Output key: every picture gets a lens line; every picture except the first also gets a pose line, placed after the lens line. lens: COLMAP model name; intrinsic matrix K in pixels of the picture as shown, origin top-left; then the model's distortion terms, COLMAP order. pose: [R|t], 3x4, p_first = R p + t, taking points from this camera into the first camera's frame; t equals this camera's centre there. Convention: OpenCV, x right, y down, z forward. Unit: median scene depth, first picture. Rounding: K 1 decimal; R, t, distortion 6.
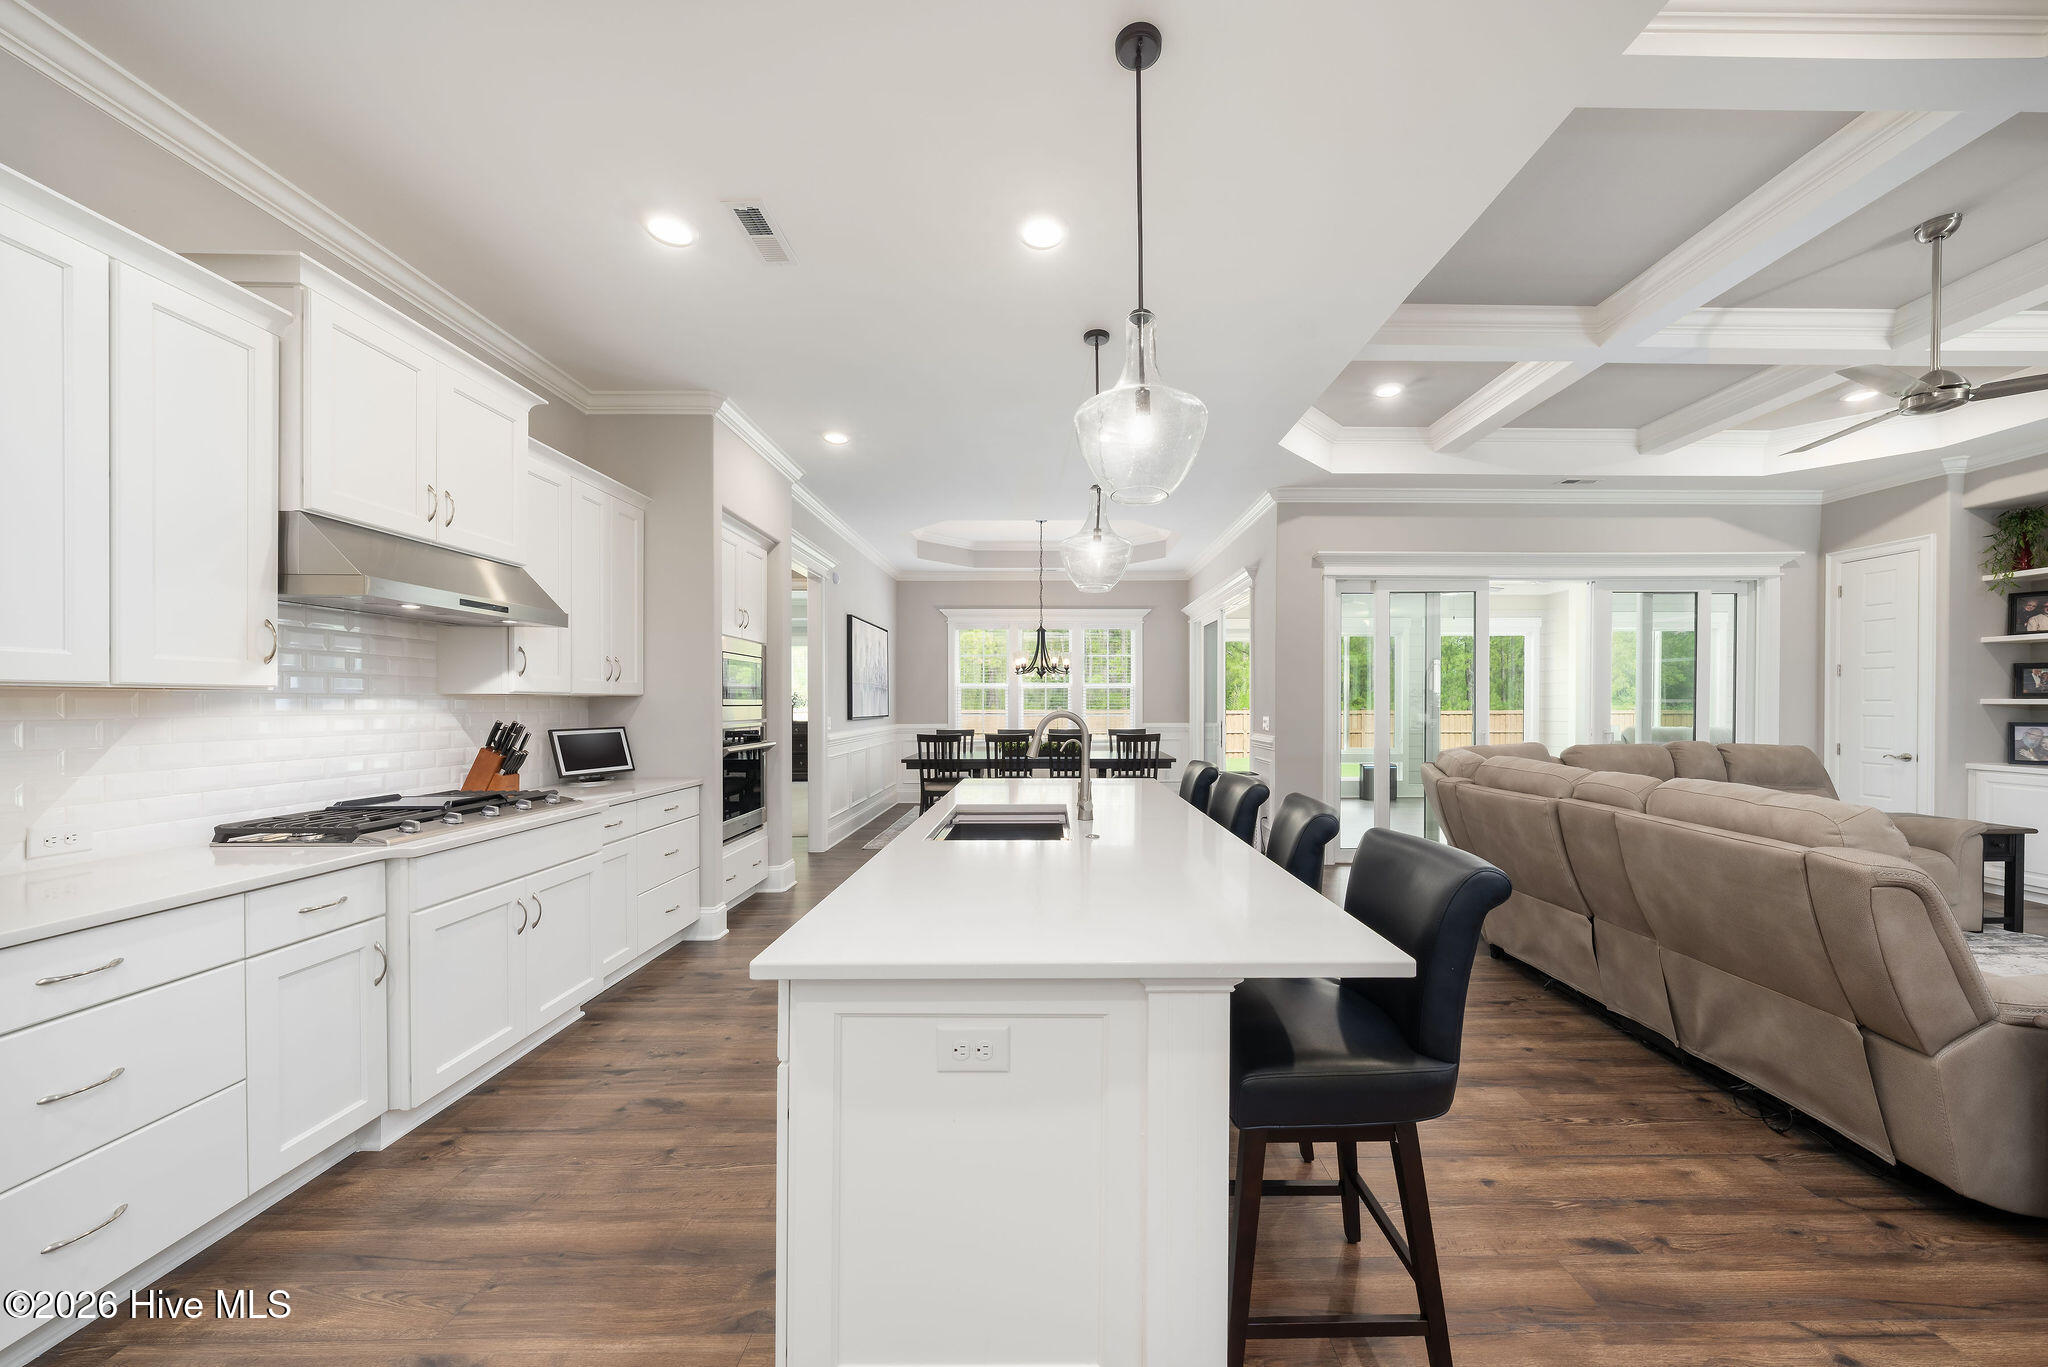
lens RADIAL K [[714.2, 0, 1068.5], [0, 714.2, 709.1], [0, 0, 1]] dist [0.000027, -0.000116]
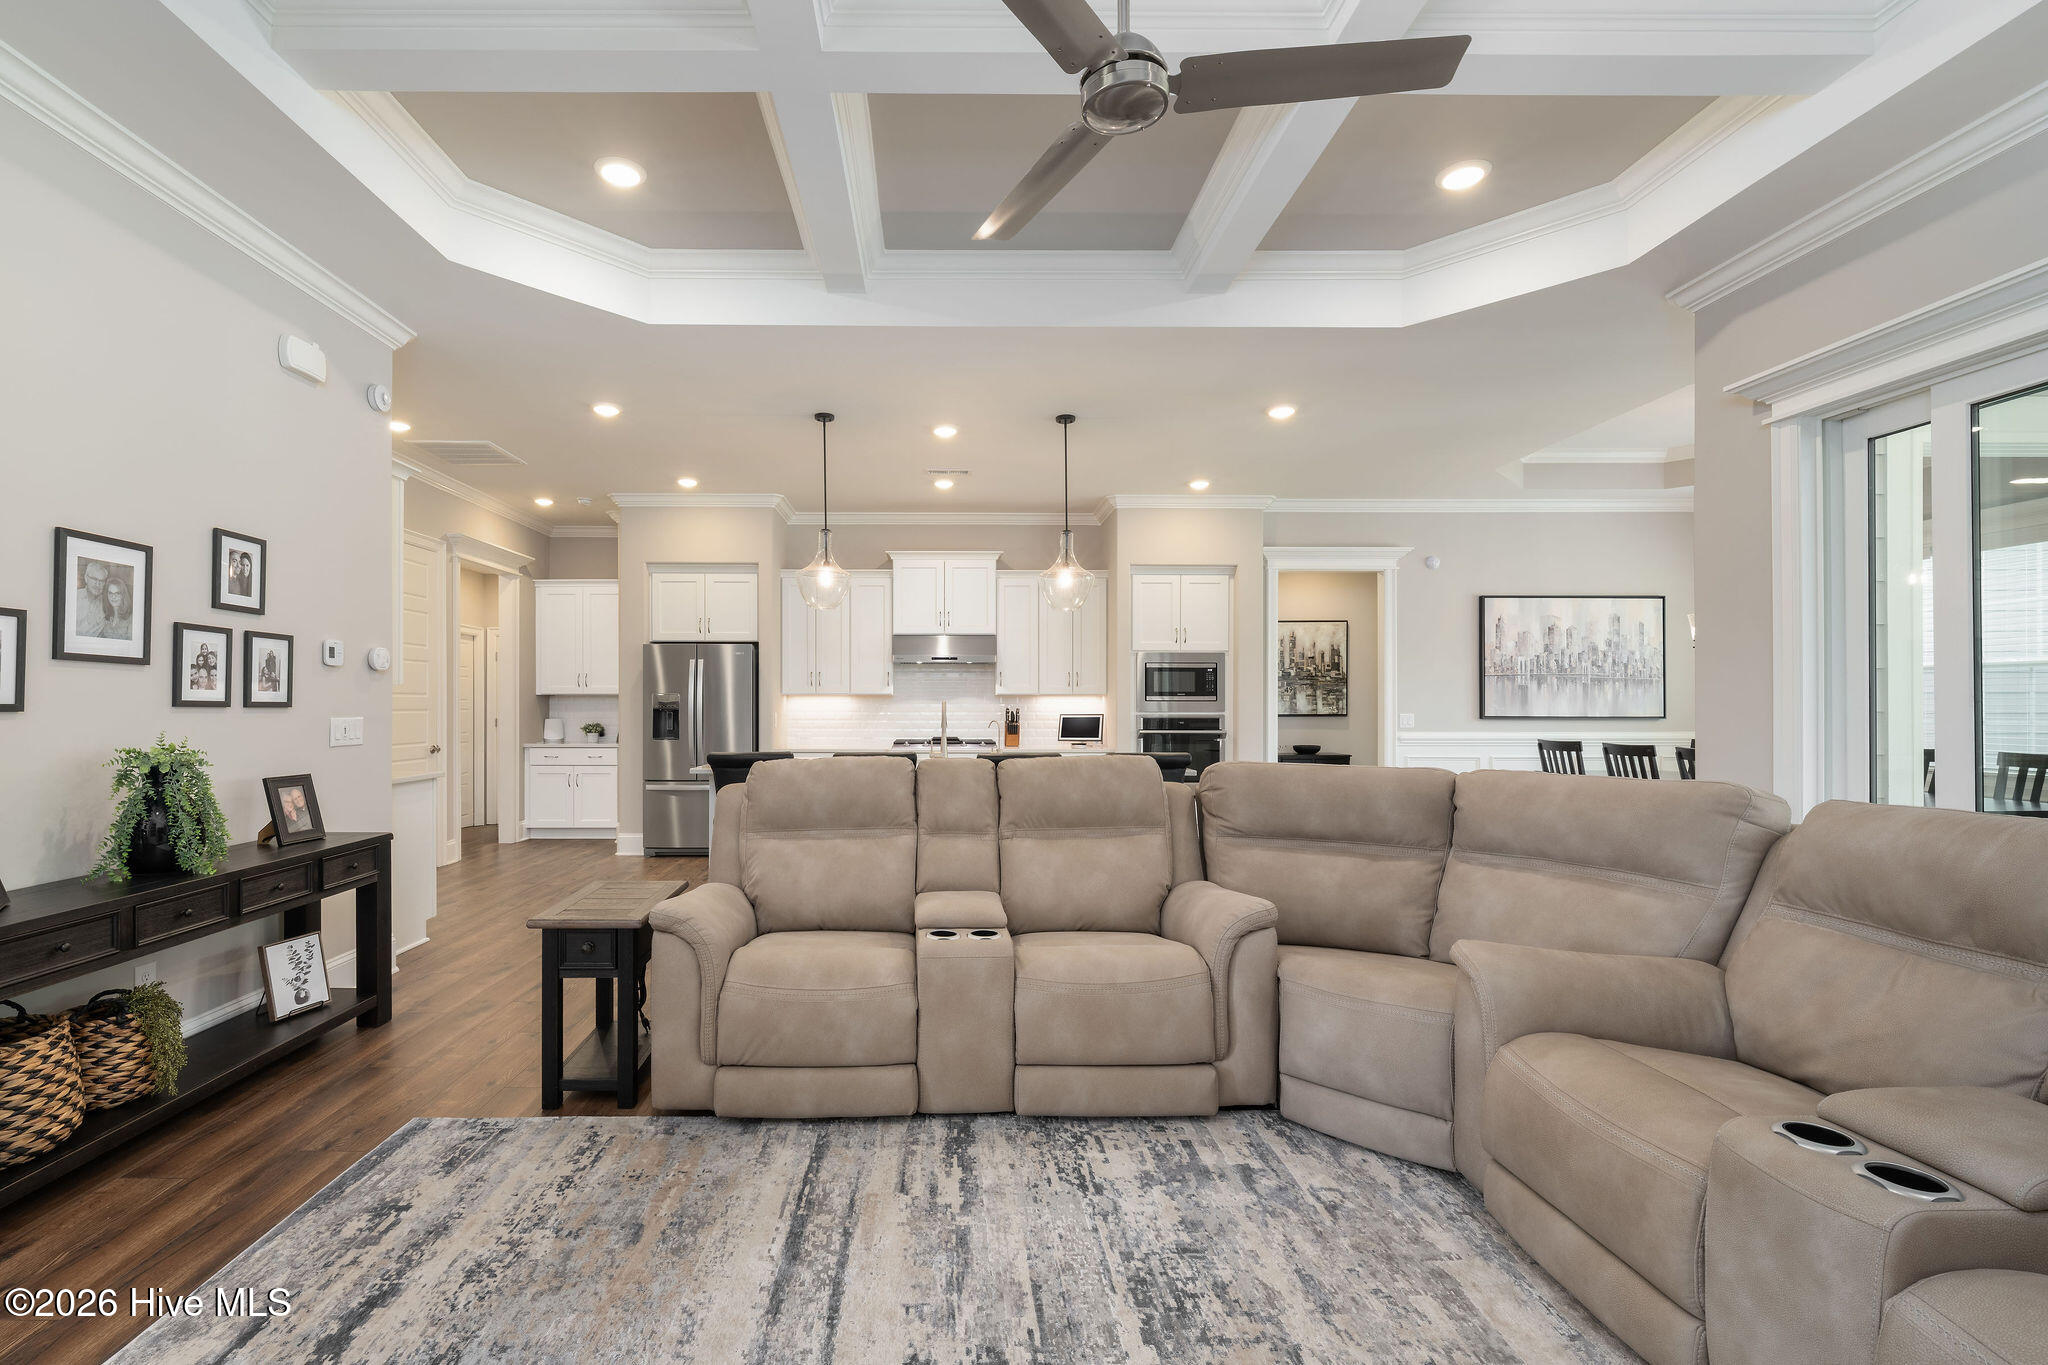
lens RADIAL K [[906.1, 0, 936.6], [0, 906.1, 706.0], [0, 0, 1]] dist [-0.001748, -0.000053]
pose [[-0.025089, 0.000539, -0.999685, 1.190441], [-0.009283, 0.999957, 0.000772, 0.006169], [0.999642, 0.009299, -0.025083, 0.565955]]
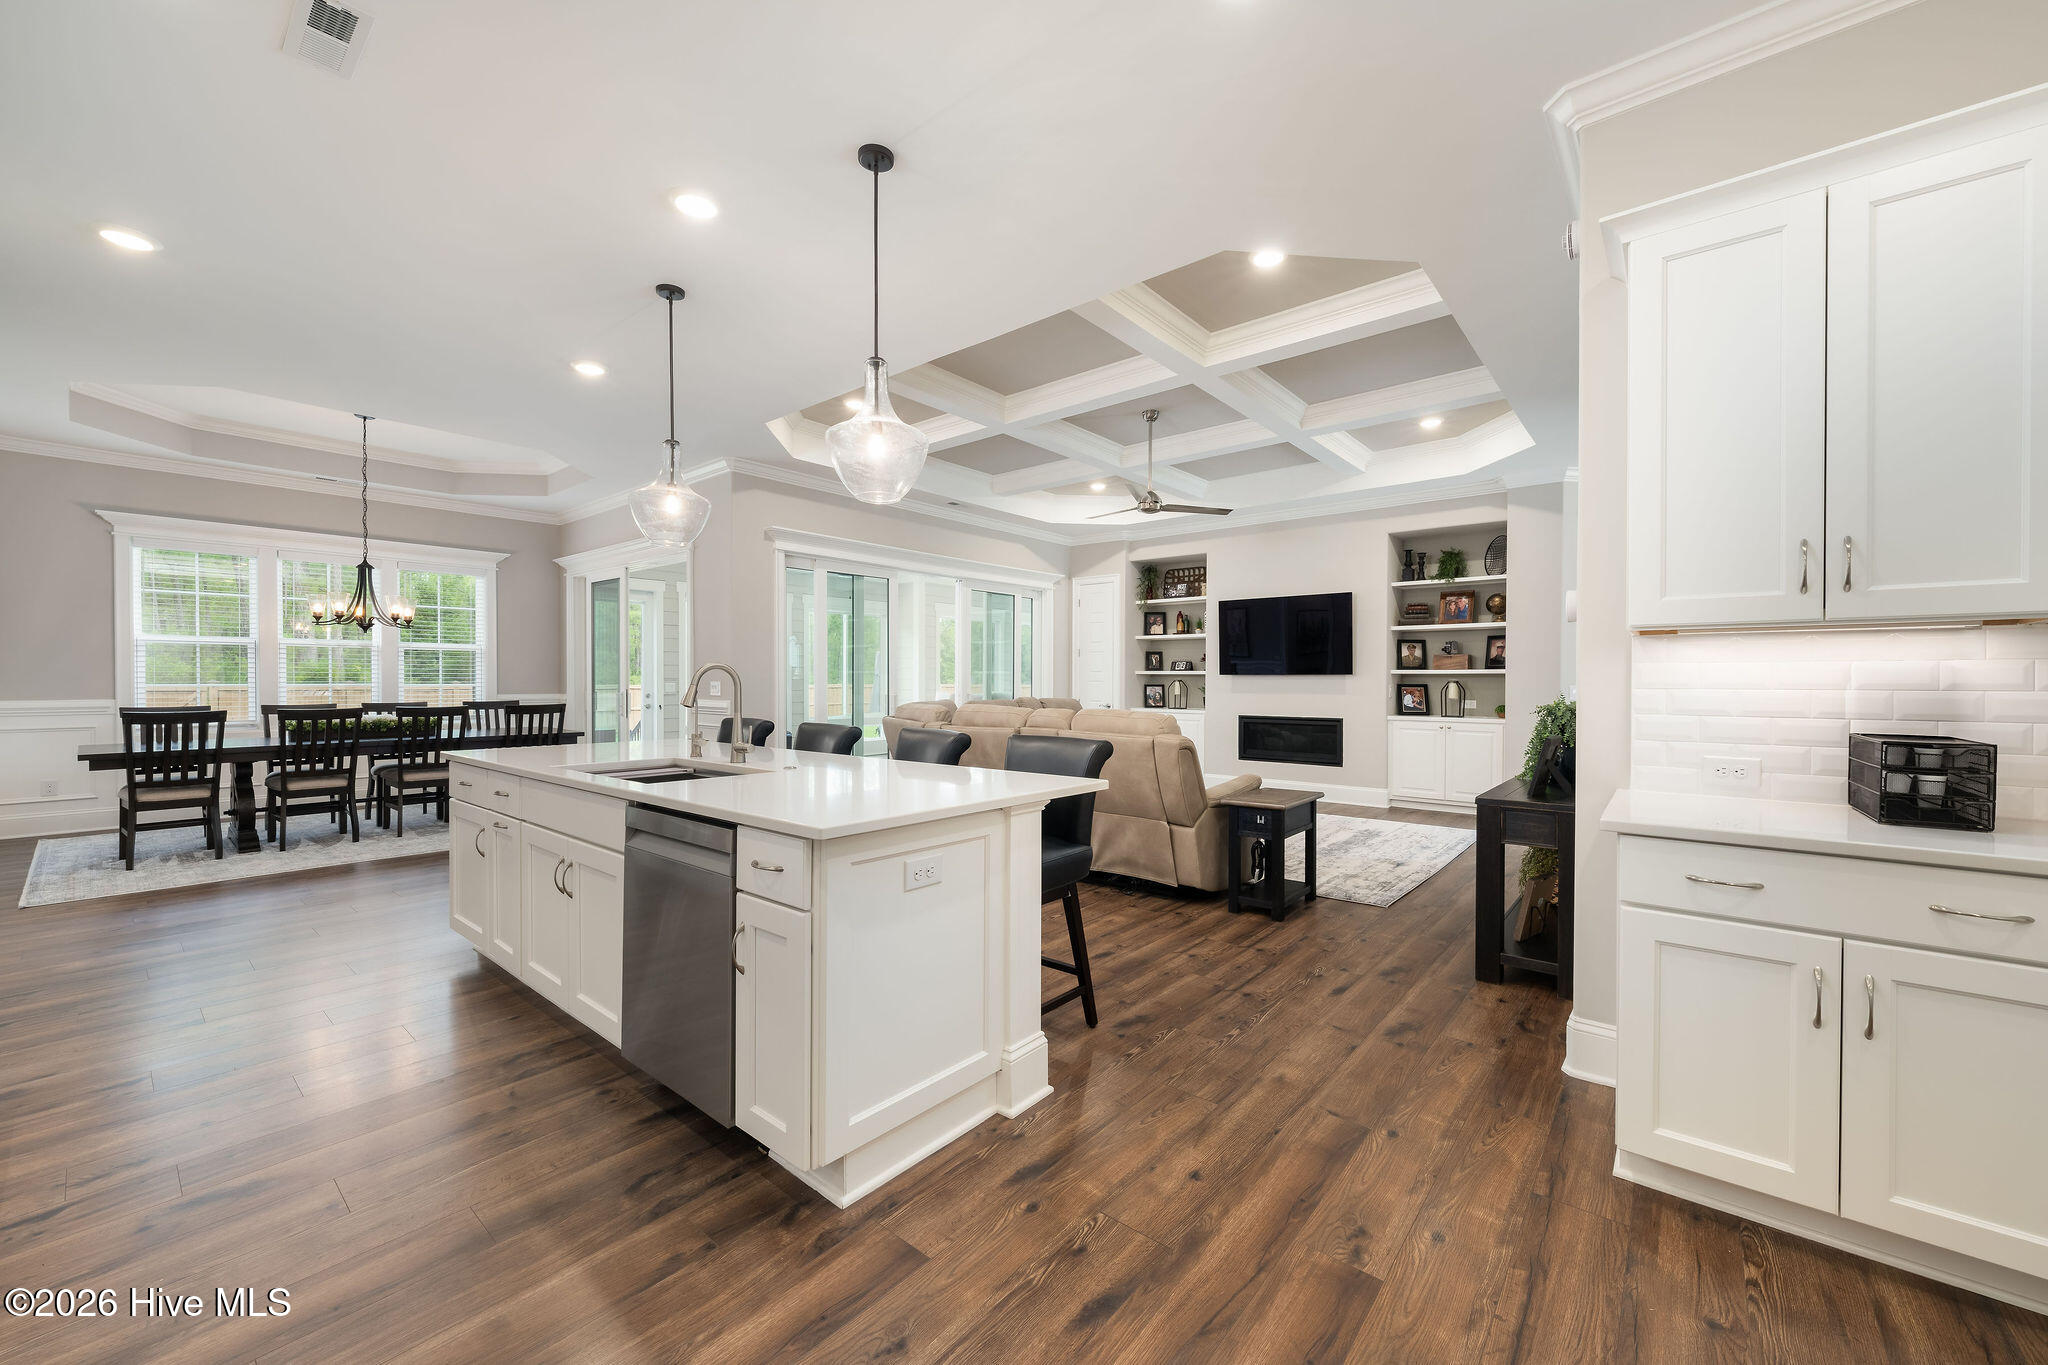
lens RADIAL K [[766.0, 0, 1046.7], [0, 766.0, 686.9], [0, 0, 1]] dist [-0.000645, -0.000258]
pose [[0.653049, -0.003077, 0.757310, -0.289260], [0.001949, 0.999995, 0.002382, 0.019980], [-0.757313, -0.000080, 0.653052, -0.061277]]
